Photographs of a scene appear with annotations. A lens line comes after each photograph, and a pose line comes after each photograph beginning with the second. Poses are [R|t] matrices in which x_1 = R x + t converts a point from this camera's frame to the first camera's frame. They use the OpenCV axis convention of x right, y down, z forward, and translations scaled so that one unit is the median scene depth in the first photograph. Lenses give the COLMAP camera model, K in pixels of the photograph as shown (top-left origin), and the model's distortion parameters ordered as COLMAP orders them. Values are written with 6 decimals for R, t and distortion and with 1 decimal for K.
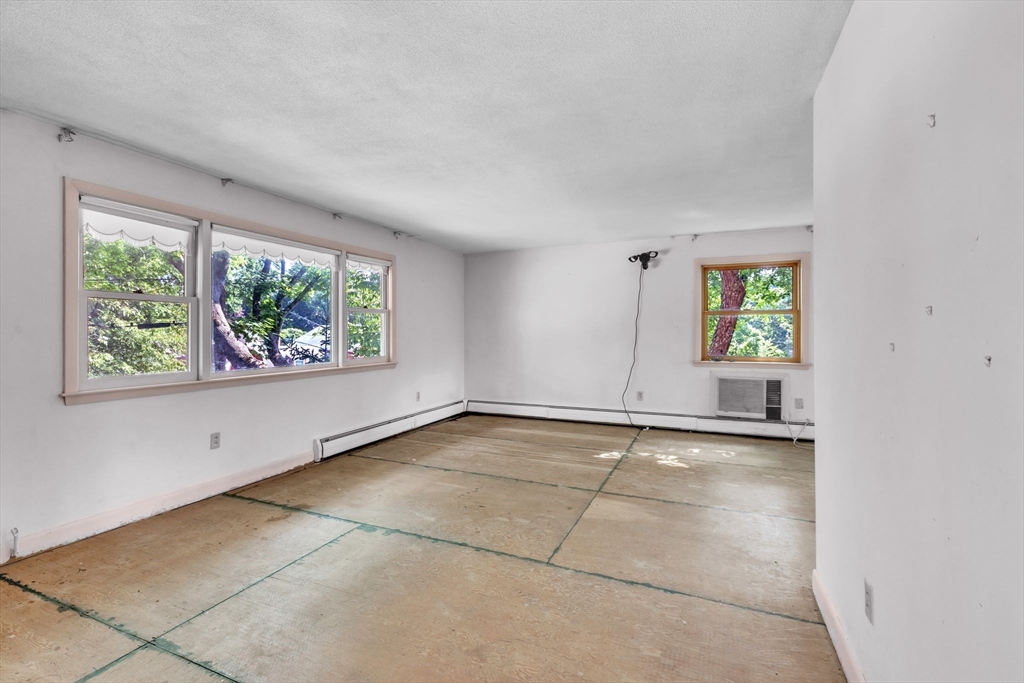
lens RADIAL K [[469.9, 0, 503.8], [0, 469.9, 334.6], [0, 0, 1]] dist [0.004894, 0.001703]
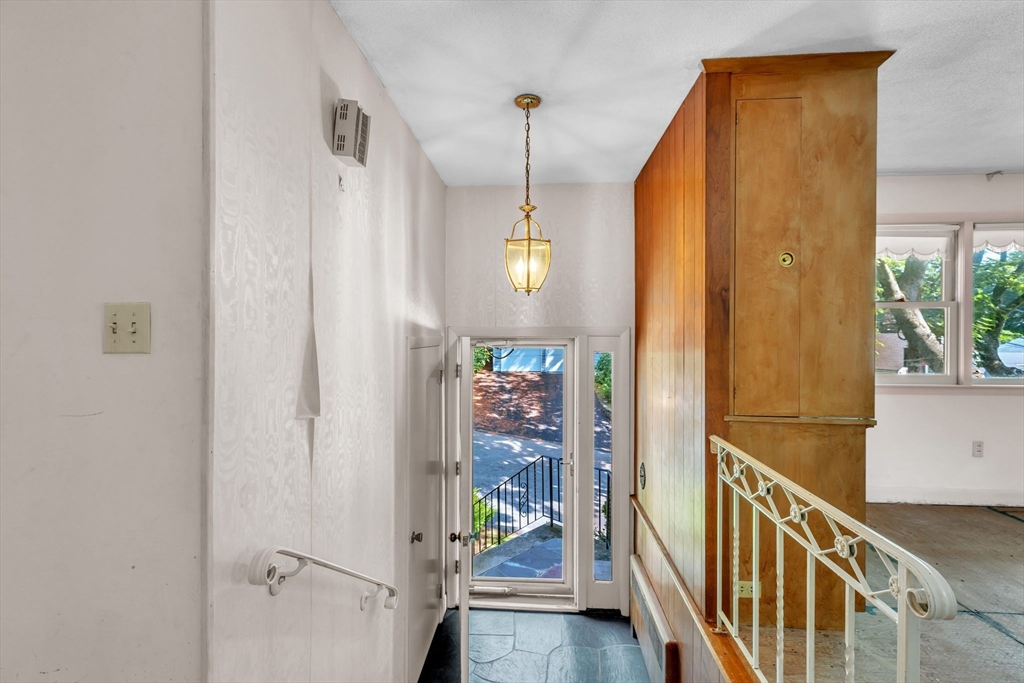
lens RADIAL K [[469.9, 0, 508.5], [0, 469.9, 337.5], [0, 0, 1]] dist [0.004894, 0.001703]
pose [[0.348746, 0.006070, -0.937198, -0.042603], [-0.003623, 0.999980, 0.005128, -0.004084], [0.937210, 0.001607, 0.348761, -0.238175]]
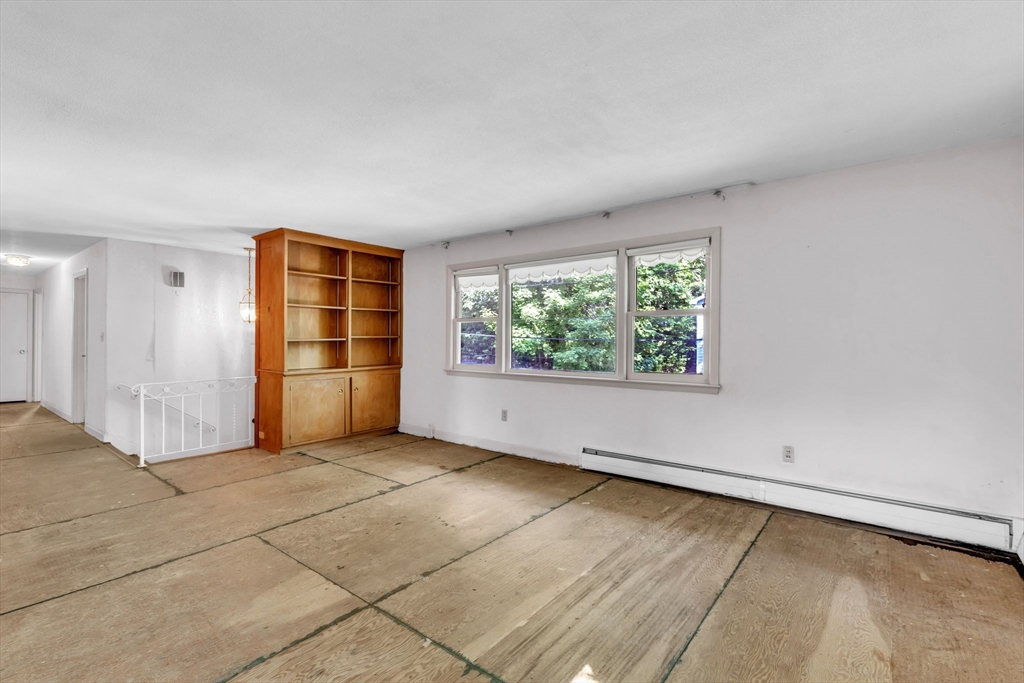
lens RADIAL K [[469.9, 0, 509.8], [0, 469.9, 340.3], [0, 0, 1]] dist [0.004894, 0.001703]
pose [[-0.259635, 0.001812, -0.965705, 0.779293], [-0.006582, 0.999972, 0.003646, -0.009863], [0.965684, 0.007303, -0.259616, 1.400856]]
